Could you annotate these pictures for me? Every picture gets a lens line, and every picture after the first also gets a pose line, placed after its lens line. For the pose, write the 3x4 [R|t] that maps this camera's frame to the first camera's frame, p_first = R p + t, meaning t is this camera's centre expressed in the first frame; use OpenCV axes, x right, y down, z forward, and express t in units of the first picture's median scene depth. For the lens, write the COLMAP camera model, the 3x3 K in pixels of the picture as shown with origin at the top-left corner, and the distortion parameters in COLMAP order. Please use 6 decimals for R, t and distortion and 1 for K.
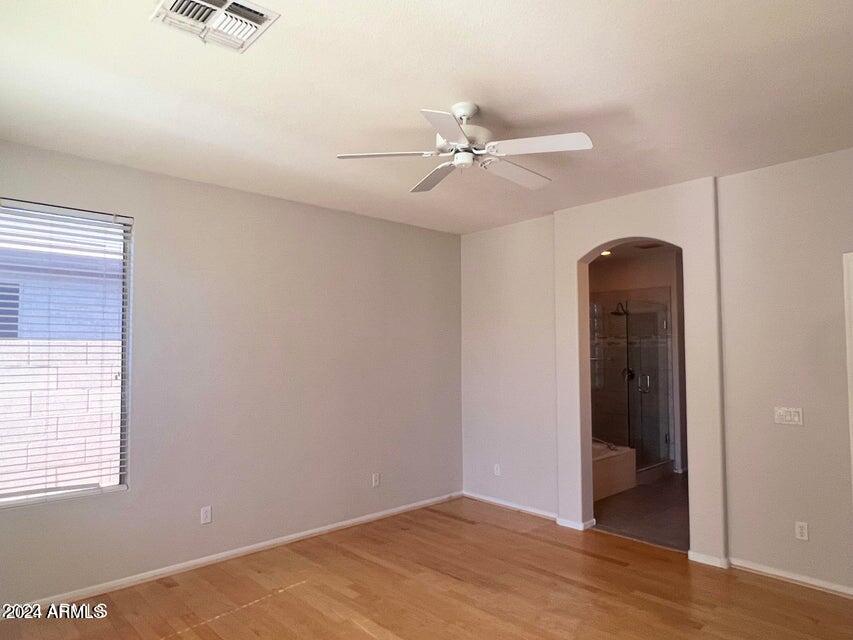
lens RADIAL K [[541.5, 0, 426.5], [0, 541.5, 320.0], [0, 0, 1]] dist [-0.004241, -0.000896]
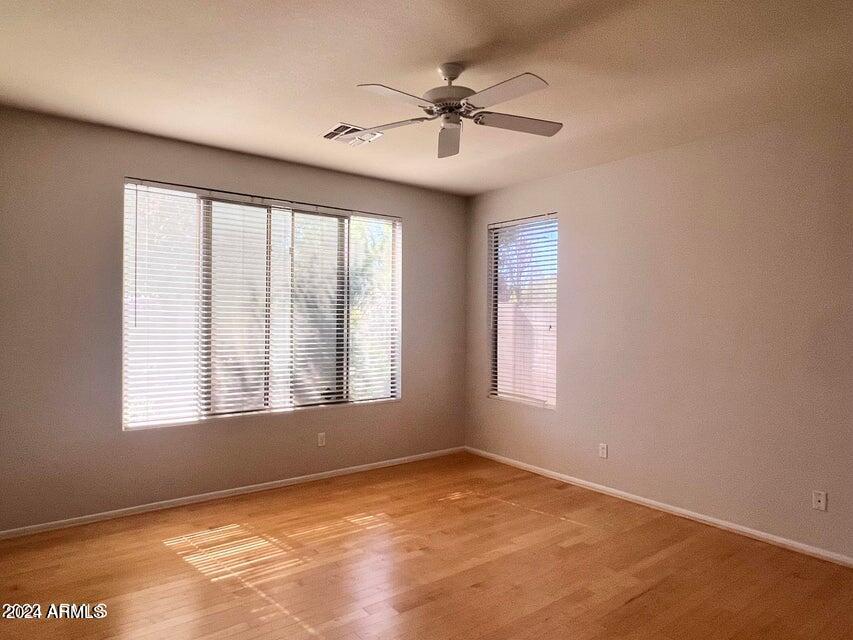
lens RADIAL K [[541.5, 0, 426.5], [0, 541.5, 320.0], [0, 0, 1]] dist [-0.004241, -0.000896]
pose [[-0.093227, 0.003273, -0.995640, 0.866470], [0.042861, 0.999081, -0.000729, 0.070181], [0.994722, -0.042743, -0.093281, 0.816854]]
